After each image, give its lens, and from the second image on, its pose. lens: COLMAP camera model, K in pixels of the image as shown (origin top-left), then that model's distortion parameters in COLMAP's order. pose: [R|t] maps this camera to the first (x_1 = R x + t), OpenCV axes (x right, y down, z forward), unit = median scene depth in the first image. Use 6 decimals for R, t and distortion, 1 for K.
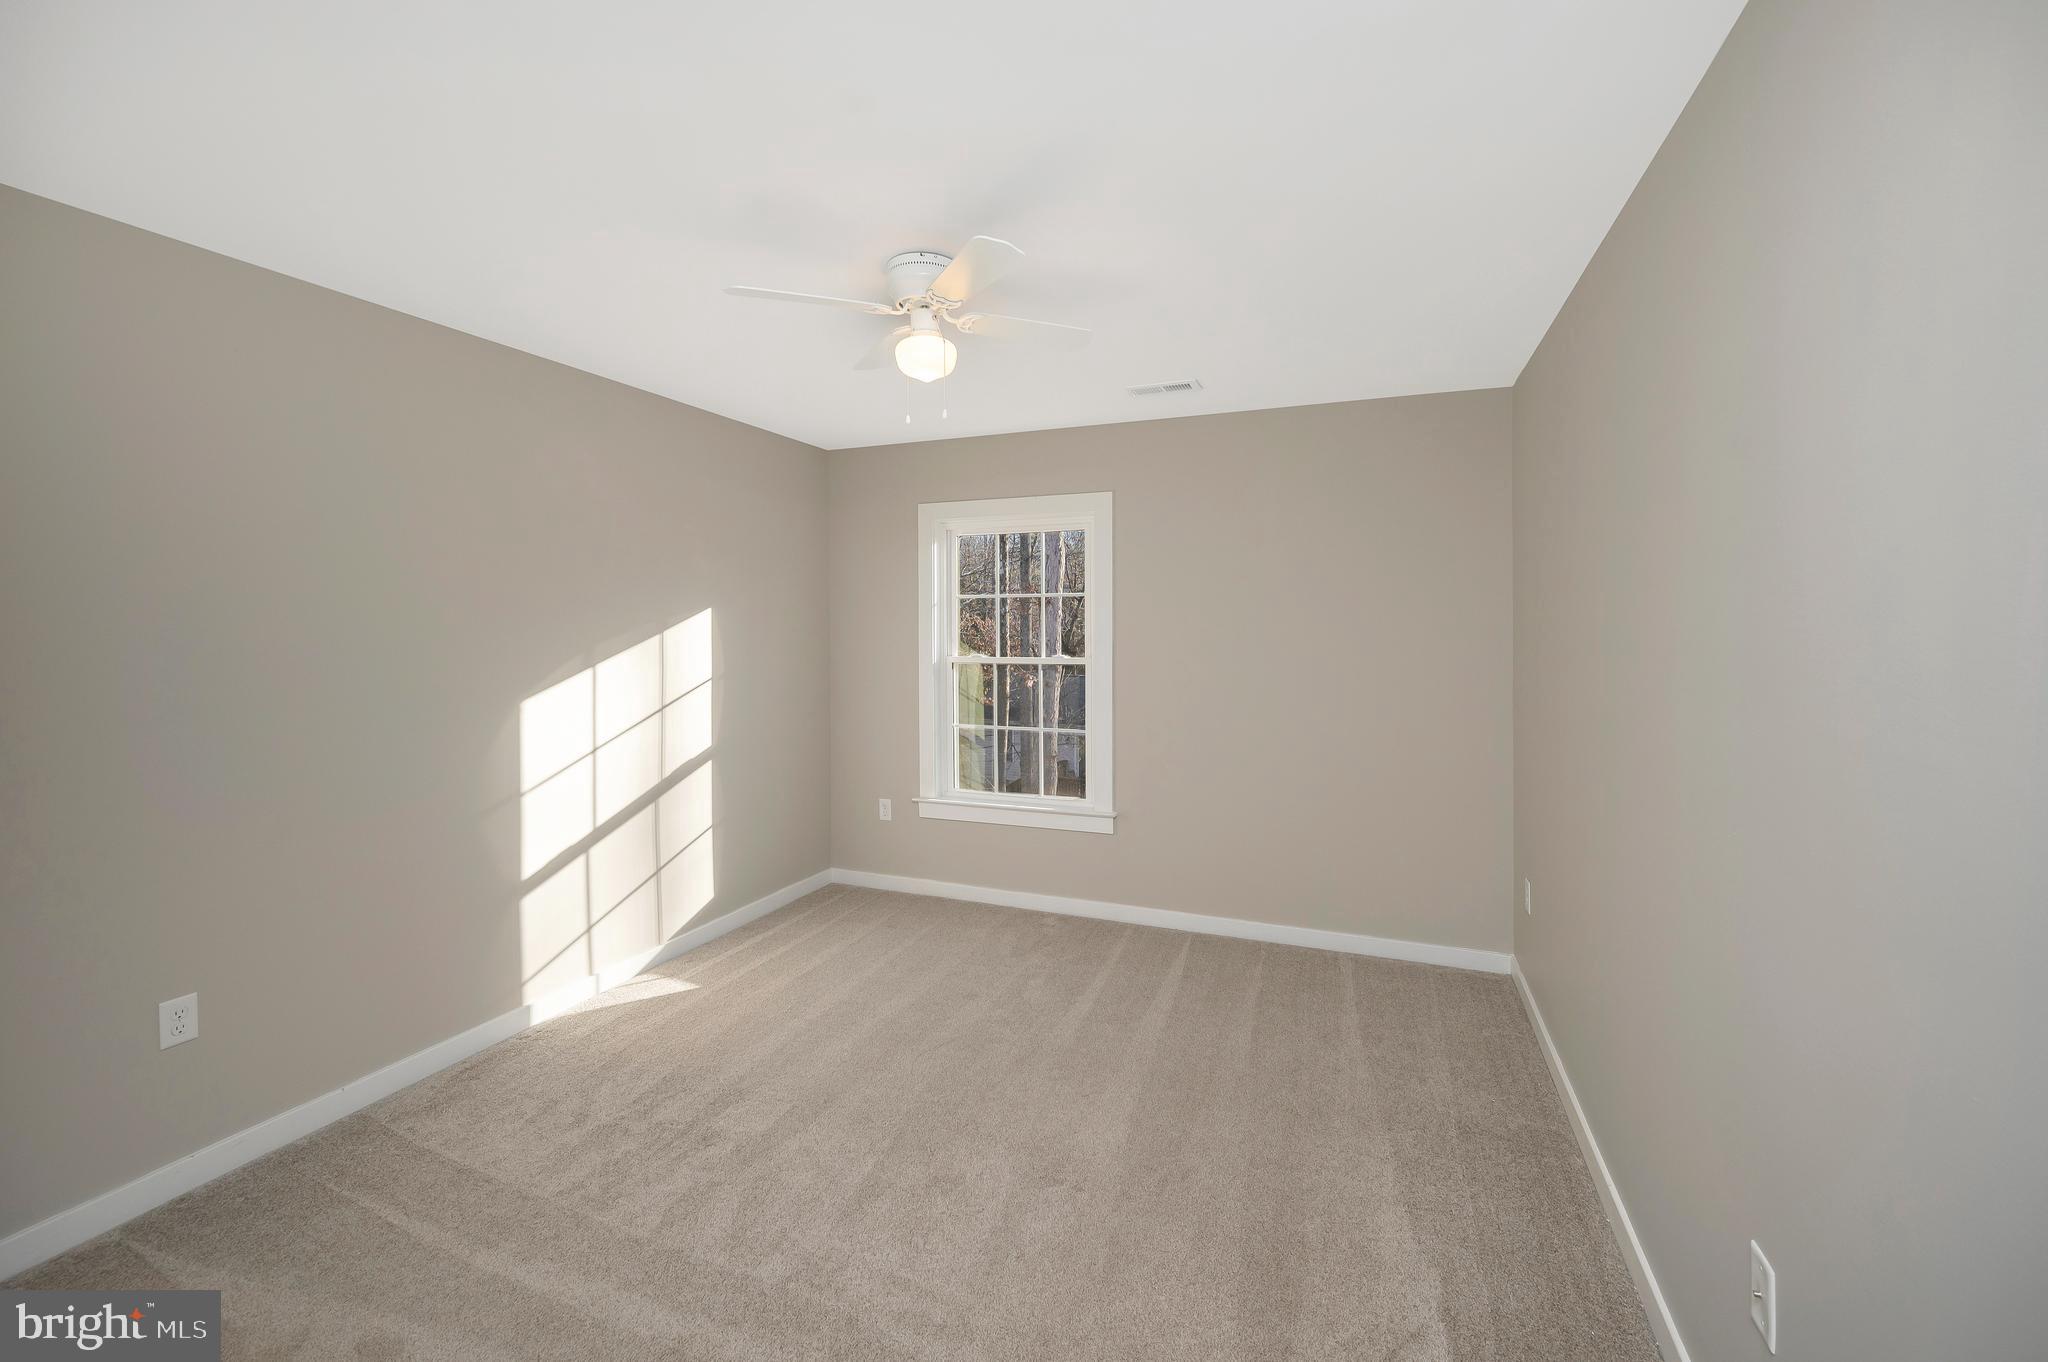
lens RADIAL K [[869.4, 0, 1018.3], [0, 869.4, 617.4], [0, 0, 1]] dist [0.002868, 0.000537]
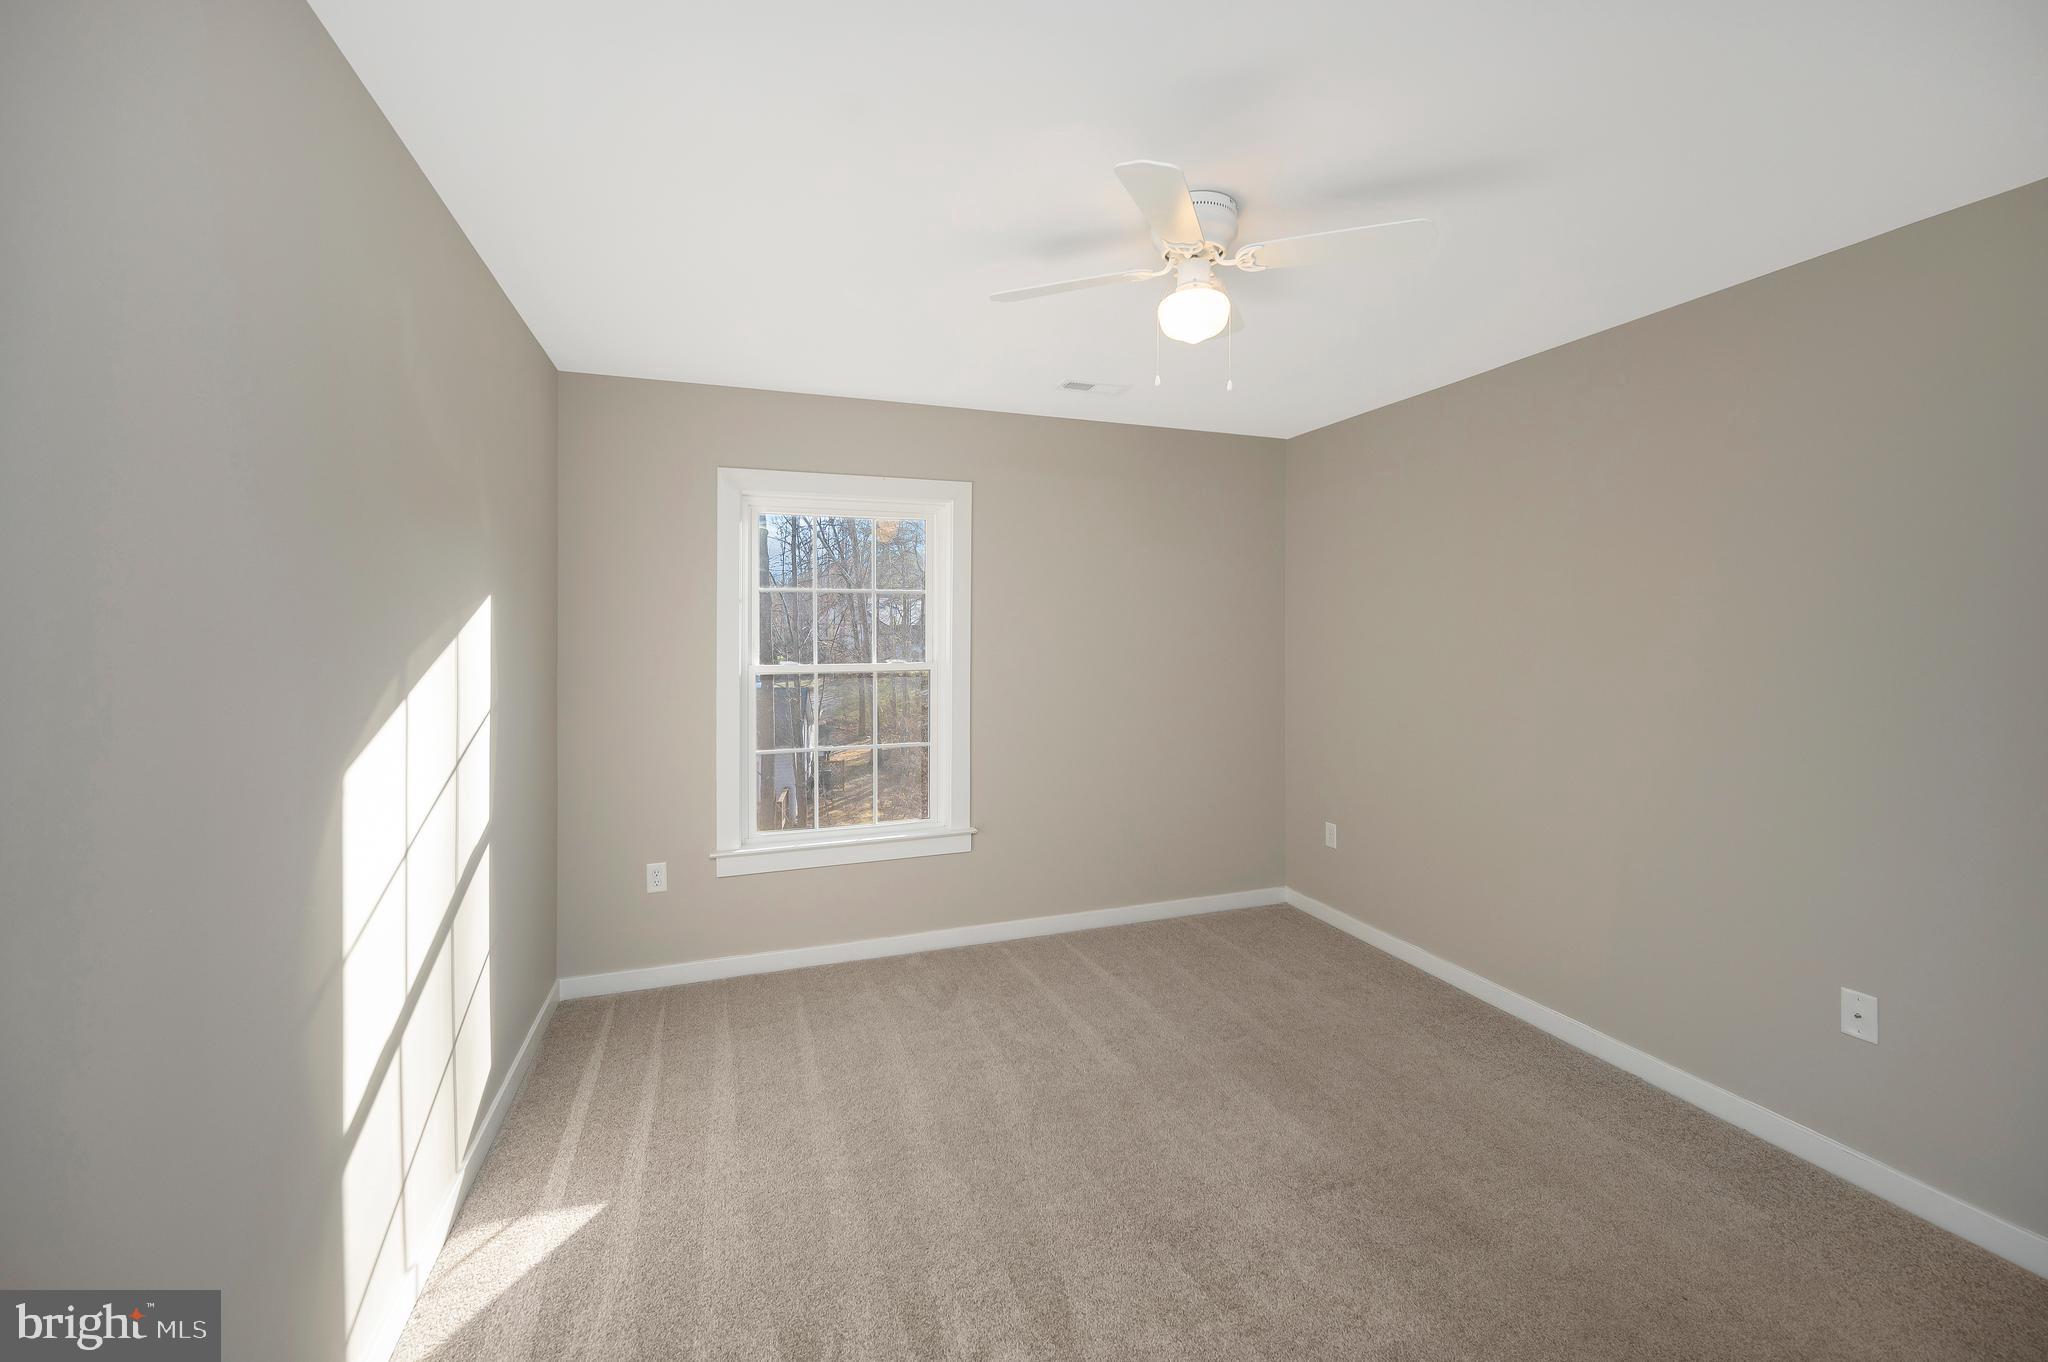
lens RADIAL K [[869.4, 0, 1018.3], [0, 869.4, 617.4], [0, 0, 1]] dist [0.002868, 0.000537]
pose [[0.728005, 0.009401, 0.685508, -0.503952], [-0.004944, 0.999952, -0.008462, 0.007612], [-0.685554, 0.002771, 0.728016, 0.296394]]
